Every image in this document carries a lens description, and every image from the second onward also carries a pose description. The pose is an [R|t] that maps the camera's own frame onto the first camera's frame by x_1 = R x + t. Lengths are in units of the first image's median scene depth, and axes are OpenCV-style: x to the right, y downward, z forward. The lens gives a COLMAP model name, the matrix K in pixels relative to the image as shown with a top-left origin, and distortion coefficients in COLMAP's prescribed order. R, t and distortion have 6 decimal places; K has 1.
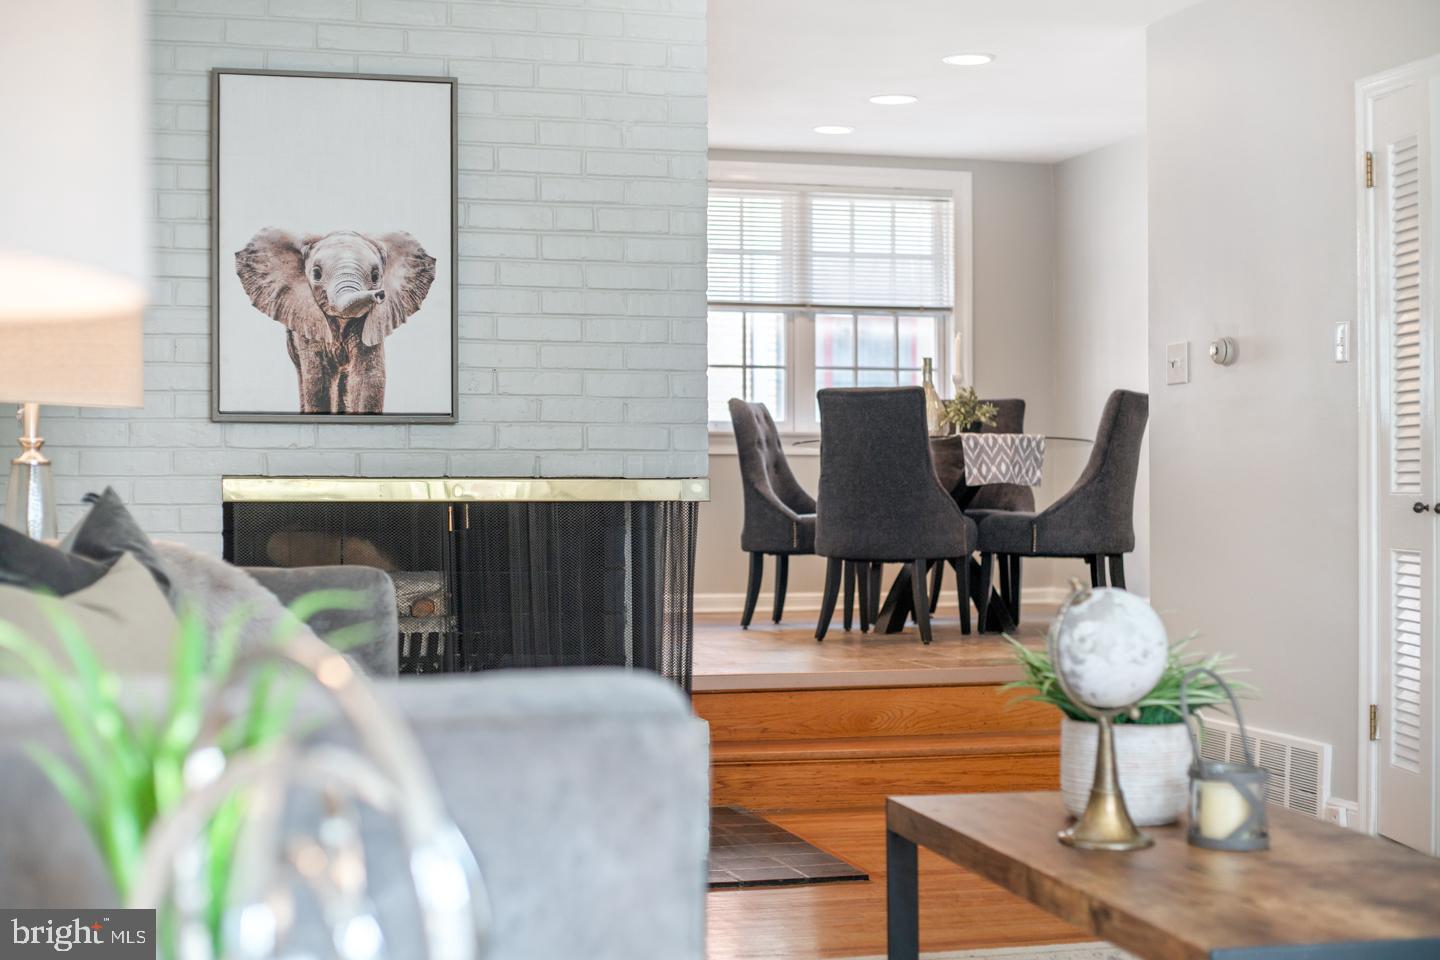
lens RADIAL K [[2187.1, 0, 732.9], [0, 2187.1, 560.7], [0, 0, 1]] dist [-0.008494, 0.000000]
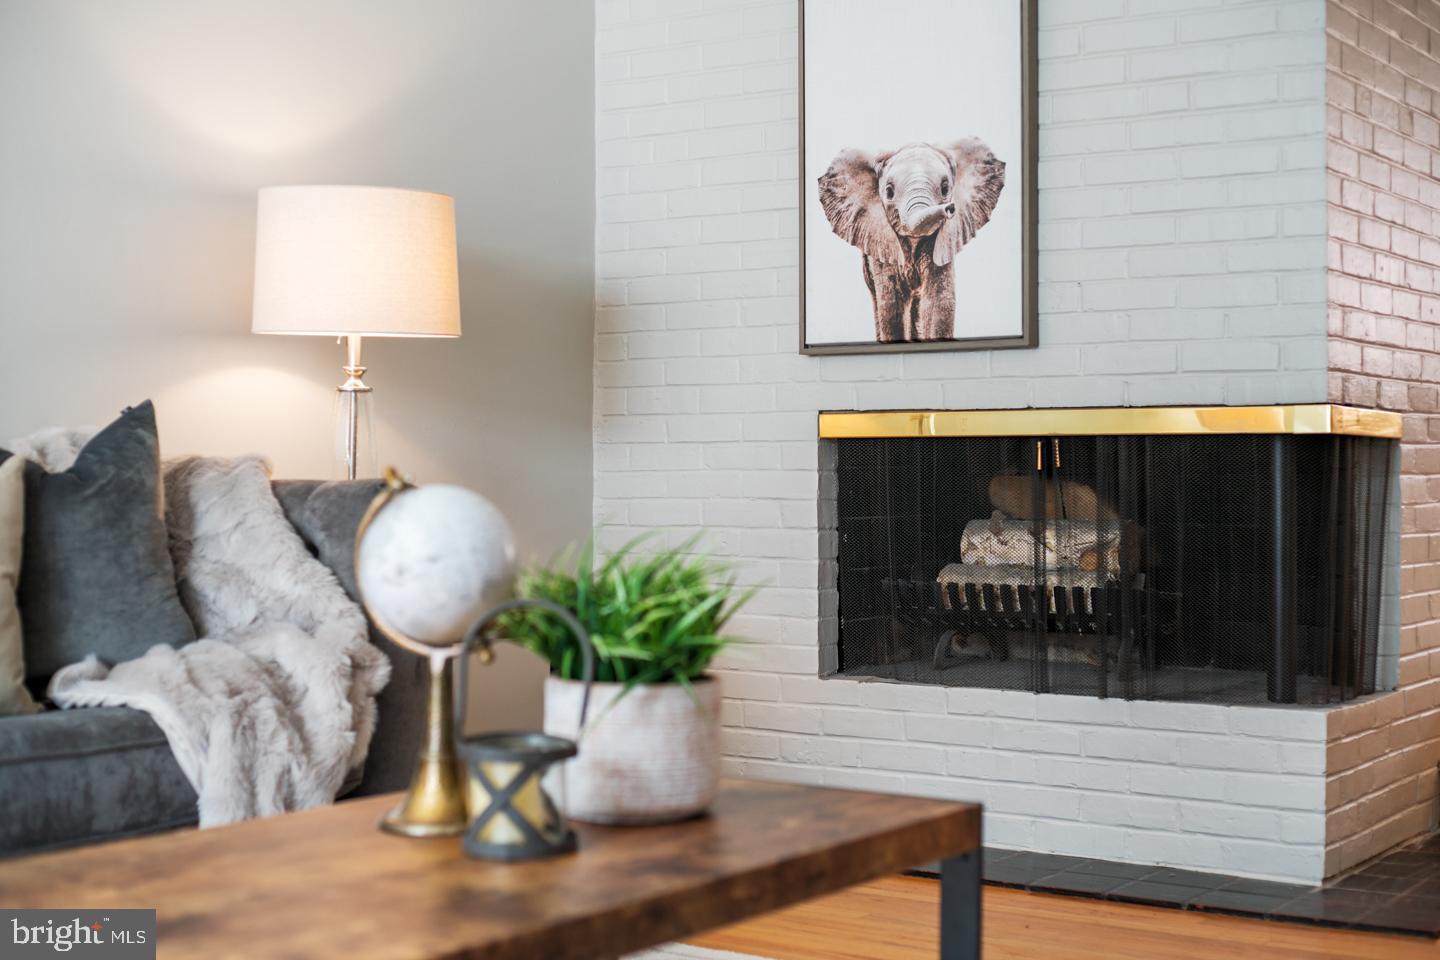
lens RADIAL K [[2187.1, 0, 721.0], [0, 2187.1, 476.0], [0, 0, 1]] dist [-0.008494, 0.000000]
pose [[0.666492, -0.001730, -0.745510, 0.394029], [-0.025522, 0.999358, -0.025137, 0.012751], [0.745076, 0.035781, 0.666020, 0.286104]]
